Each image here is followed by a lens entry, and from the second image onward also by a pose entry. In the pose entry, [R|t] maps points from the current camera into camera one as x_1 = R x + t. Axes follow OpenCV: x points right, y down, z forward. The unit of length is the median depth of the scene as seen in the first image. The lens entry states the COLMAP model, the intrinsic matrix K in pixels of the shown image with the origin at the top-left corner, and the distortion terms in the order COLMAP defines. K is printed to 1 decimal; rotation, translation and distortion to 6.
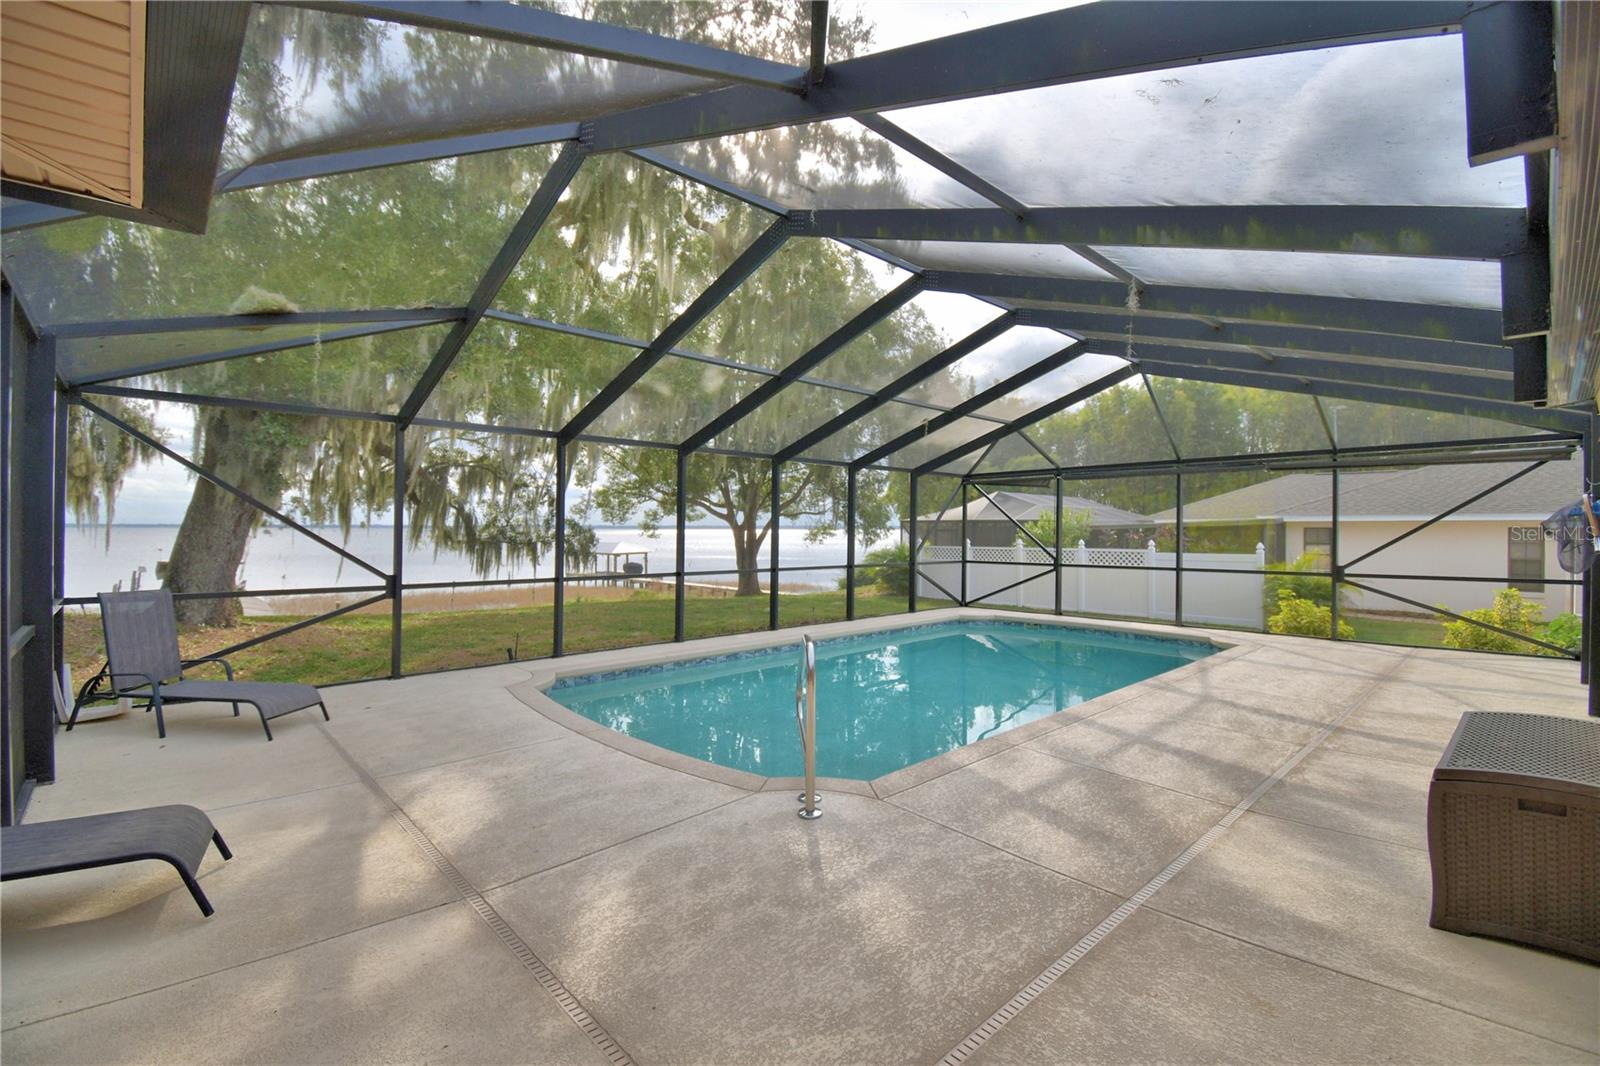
lens RADIAL K [[703.8, 0, 800.0], [0, 703.8, 533.0], [0, 0, 1]] dist [0.013069, -0.000128]
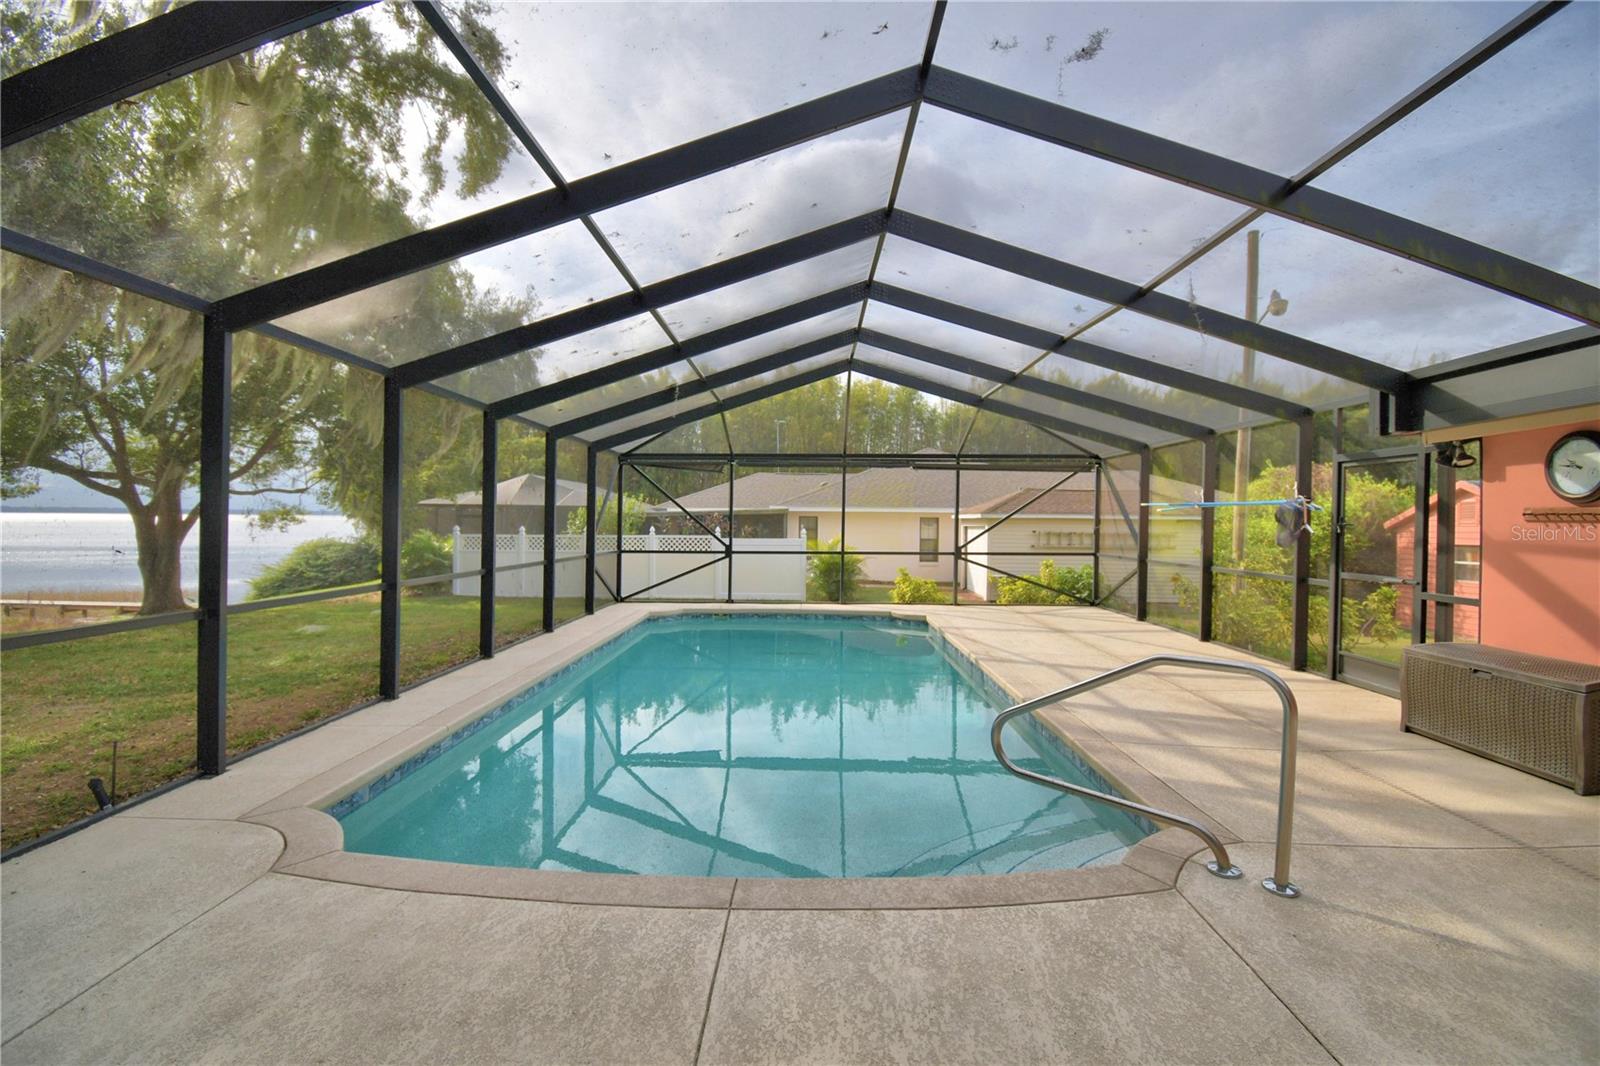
lens RADIAL K [[696.0, 0, 800.0], [0, 696.0, 533.0], [0, 0, 1]] dist [0.002310, -0.013509]
pose [[0.699182, -0.010231, 0.714871, -0.258701], [-0.003593, 0.999835, 0.017824, 0.000775], [-0.714935, -0.015031, 0.699029, 0.251103]]
